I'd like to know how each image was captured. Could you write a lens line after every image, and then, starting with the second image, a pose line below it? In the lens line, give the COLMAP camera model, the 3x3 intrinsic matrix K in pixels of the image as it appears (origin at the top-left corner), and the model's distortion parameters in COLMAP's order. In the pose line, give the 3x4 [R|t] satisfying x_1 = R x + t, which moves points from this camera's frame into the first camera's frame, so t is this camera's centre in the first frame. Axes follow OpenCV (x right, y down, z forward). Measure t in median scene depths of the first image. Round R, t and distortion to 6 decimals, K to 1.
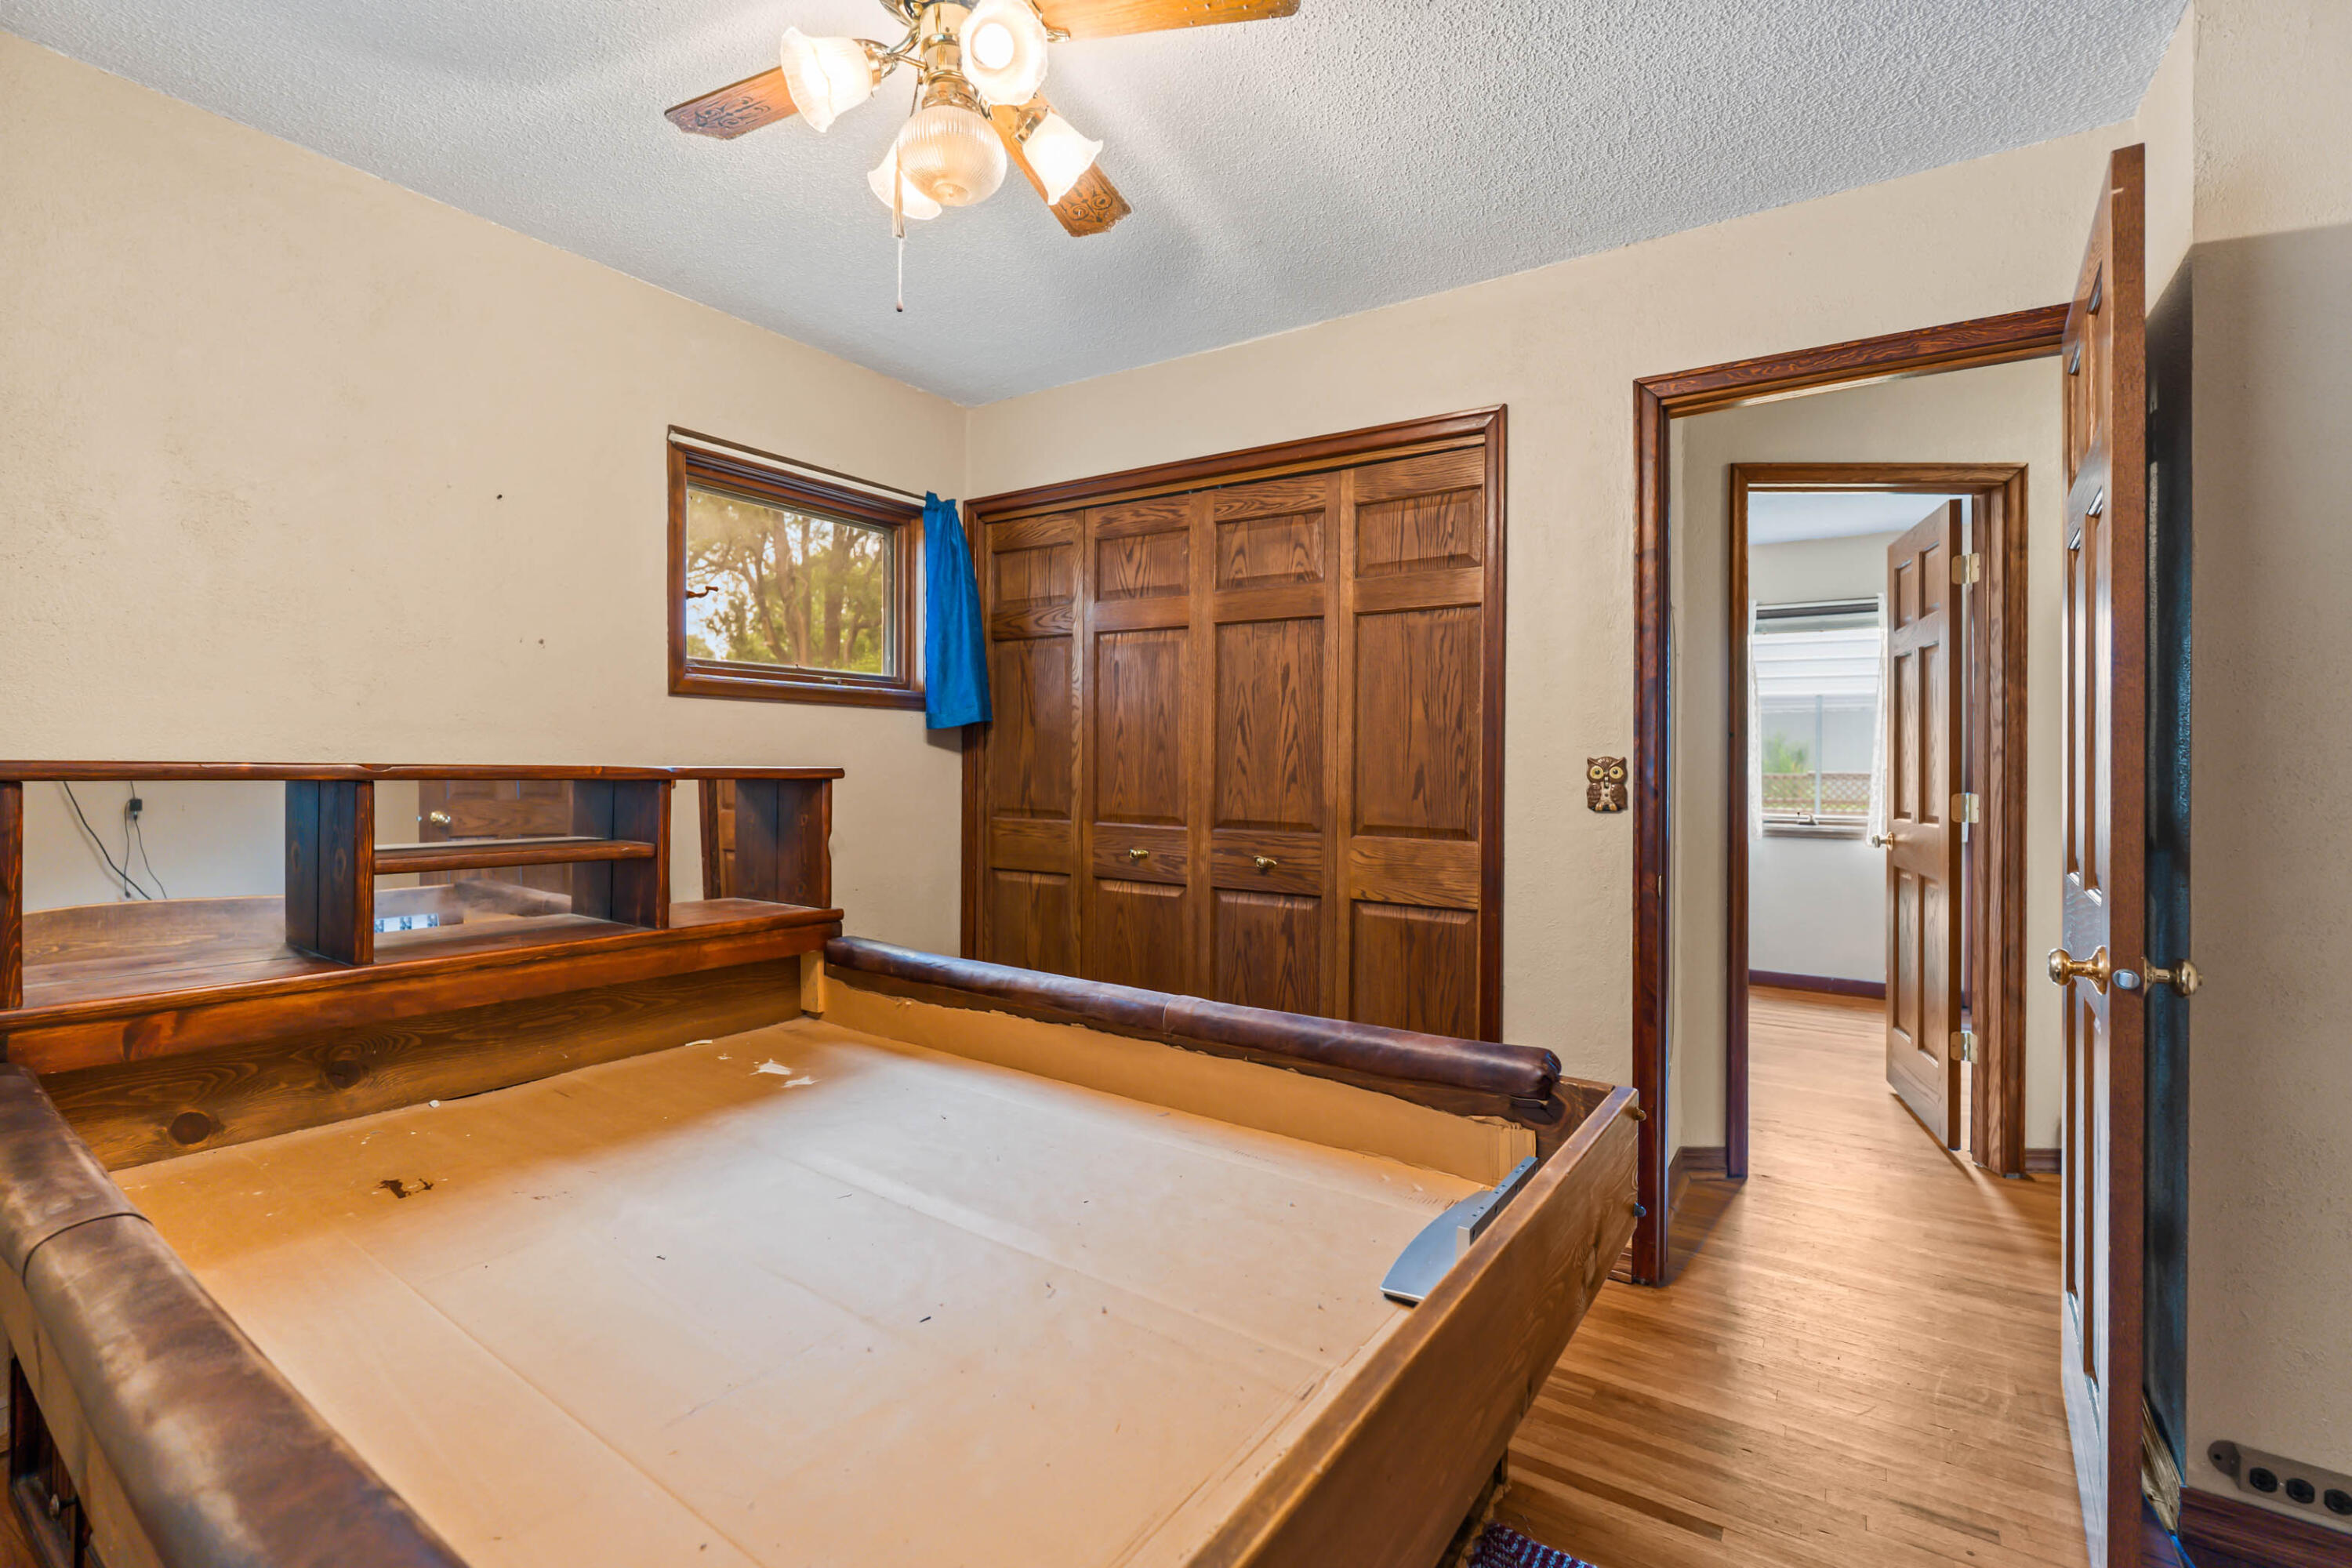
lens RADIAL K [[1040.8, 0, 1164.5], [0, 1040.8, 766.6], [0, 0, 1]] dist [-0.002816, -0.000142]
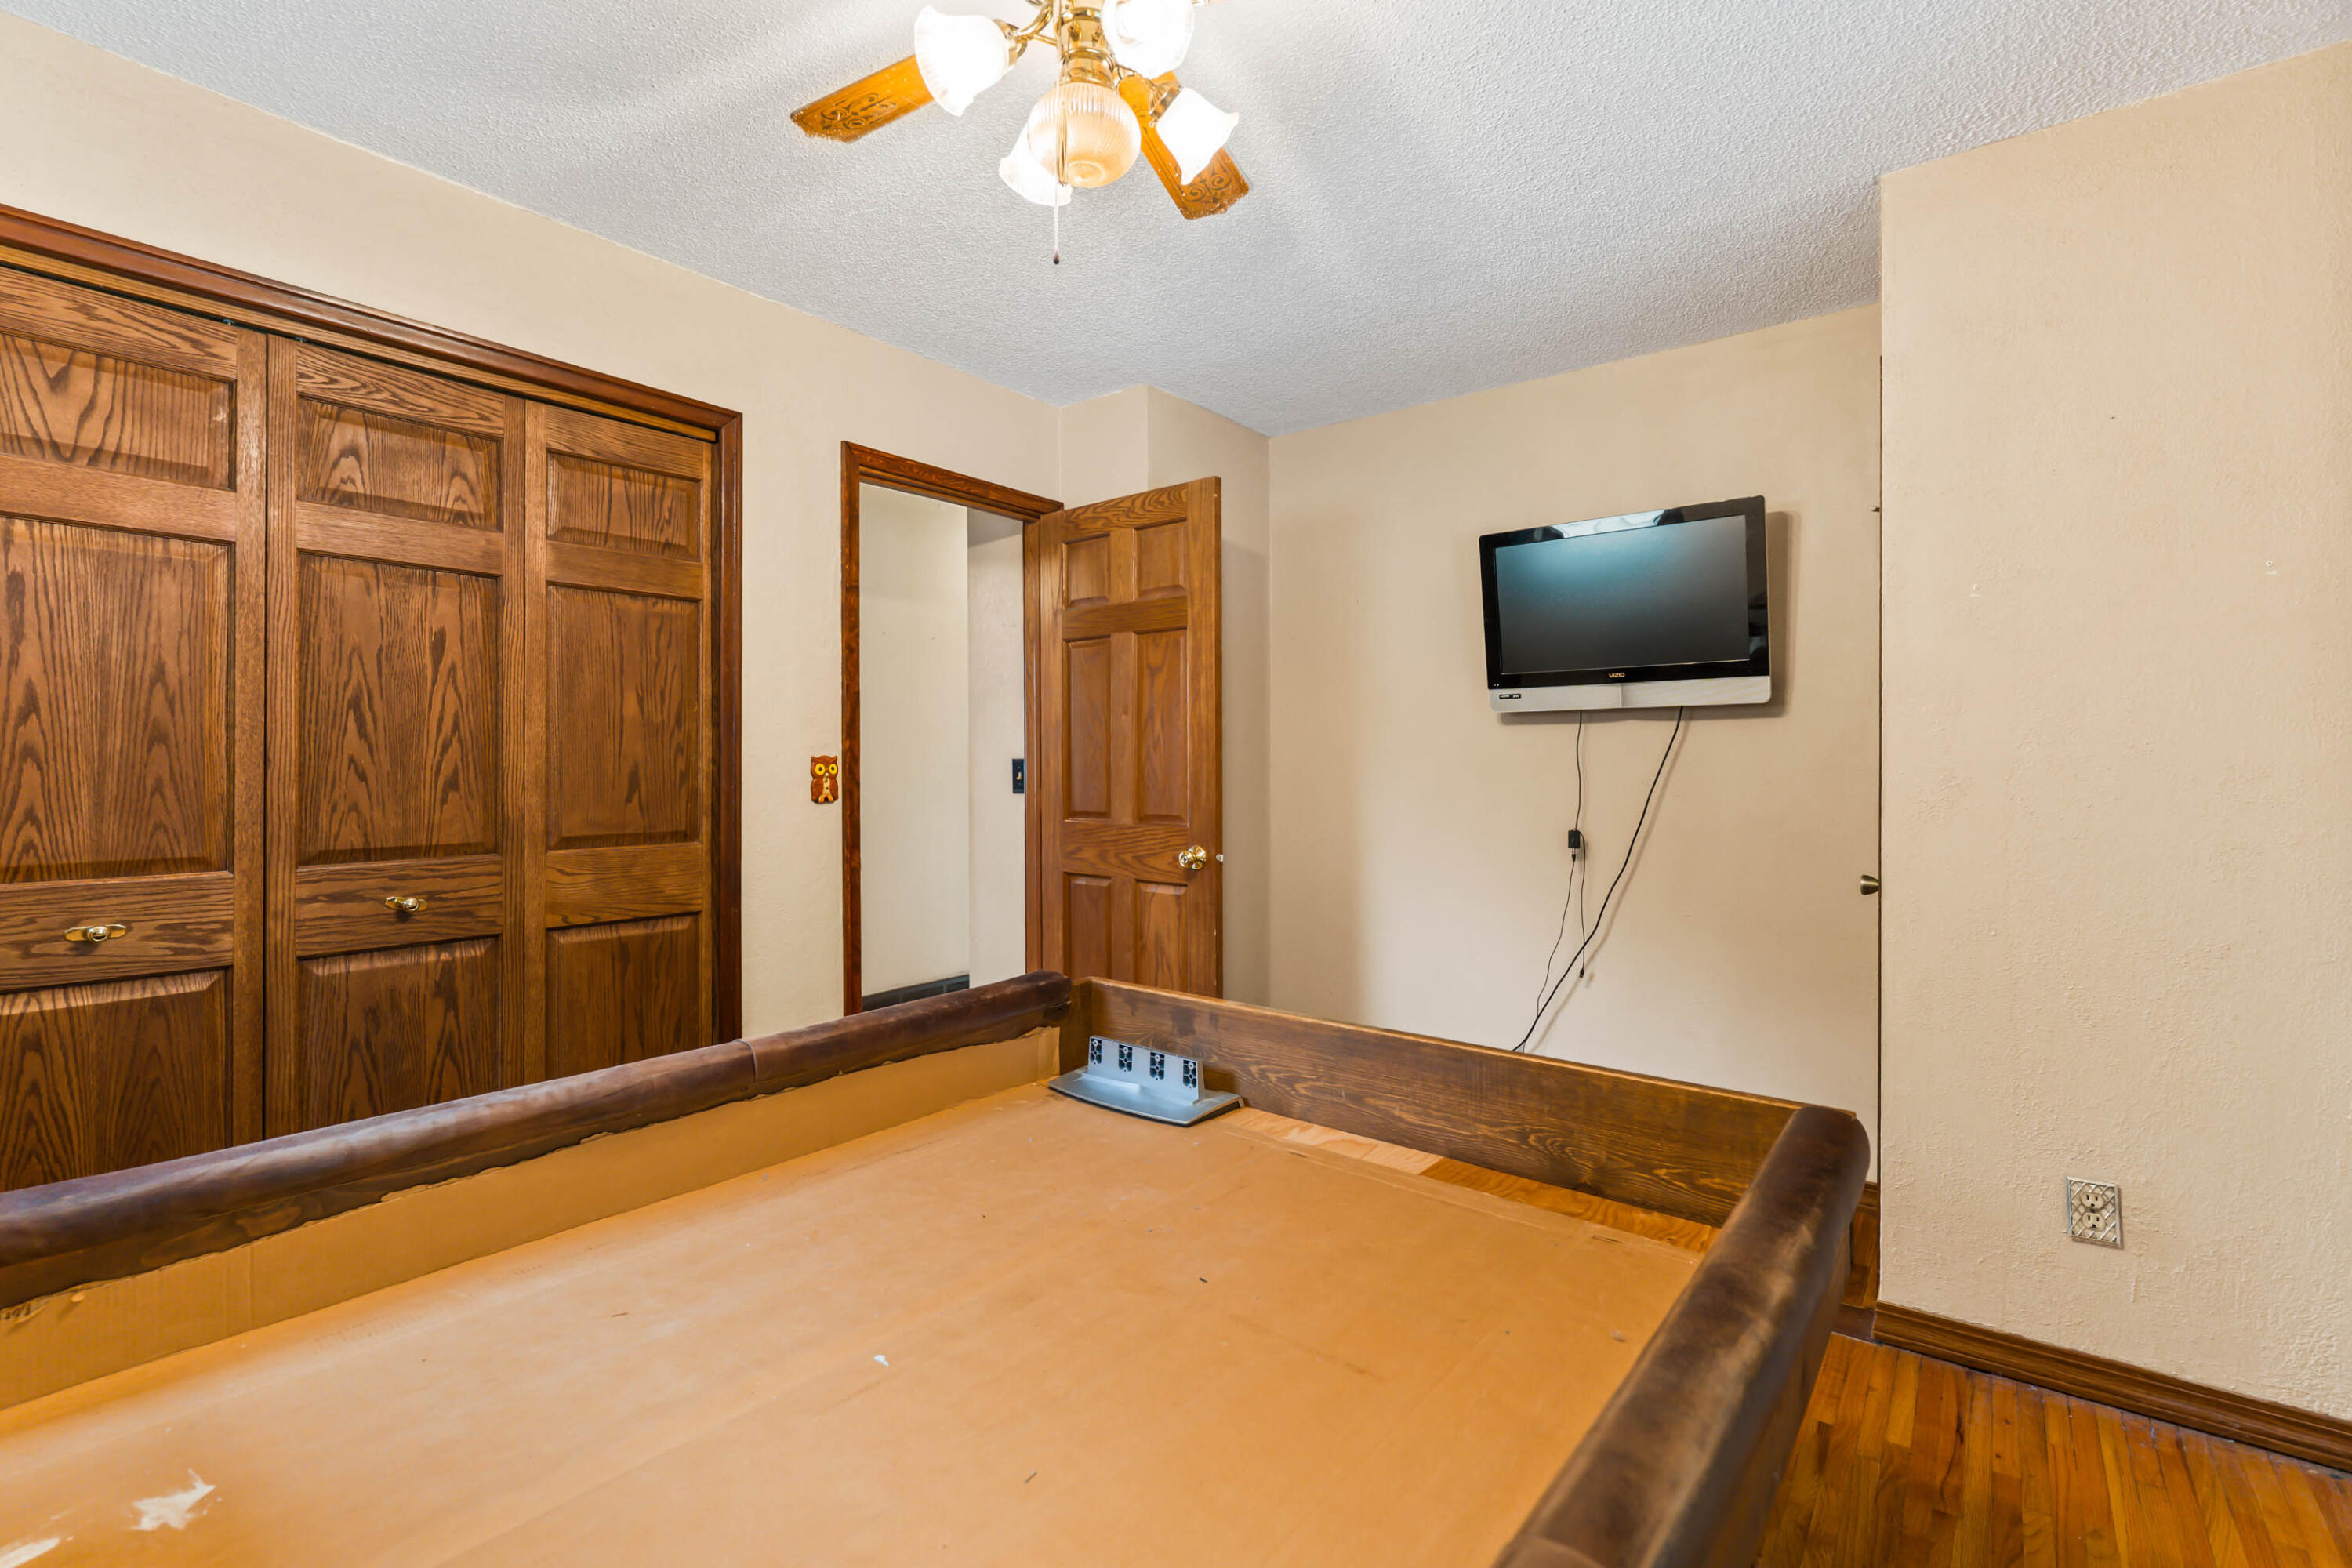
lens RADIAL K [[1064.1, 0, 1176.5], [0, 1064.1, 761.0], [0, 0, 1]] dist [0.000148, 0.000014]
pose [[0.067157, -0.008411, 0.997707, -0.620932], [0.004893, 0.999955, 0.008100, -0.009434], [-0.997730, 0.004337, 0.067195, 0.444356]]
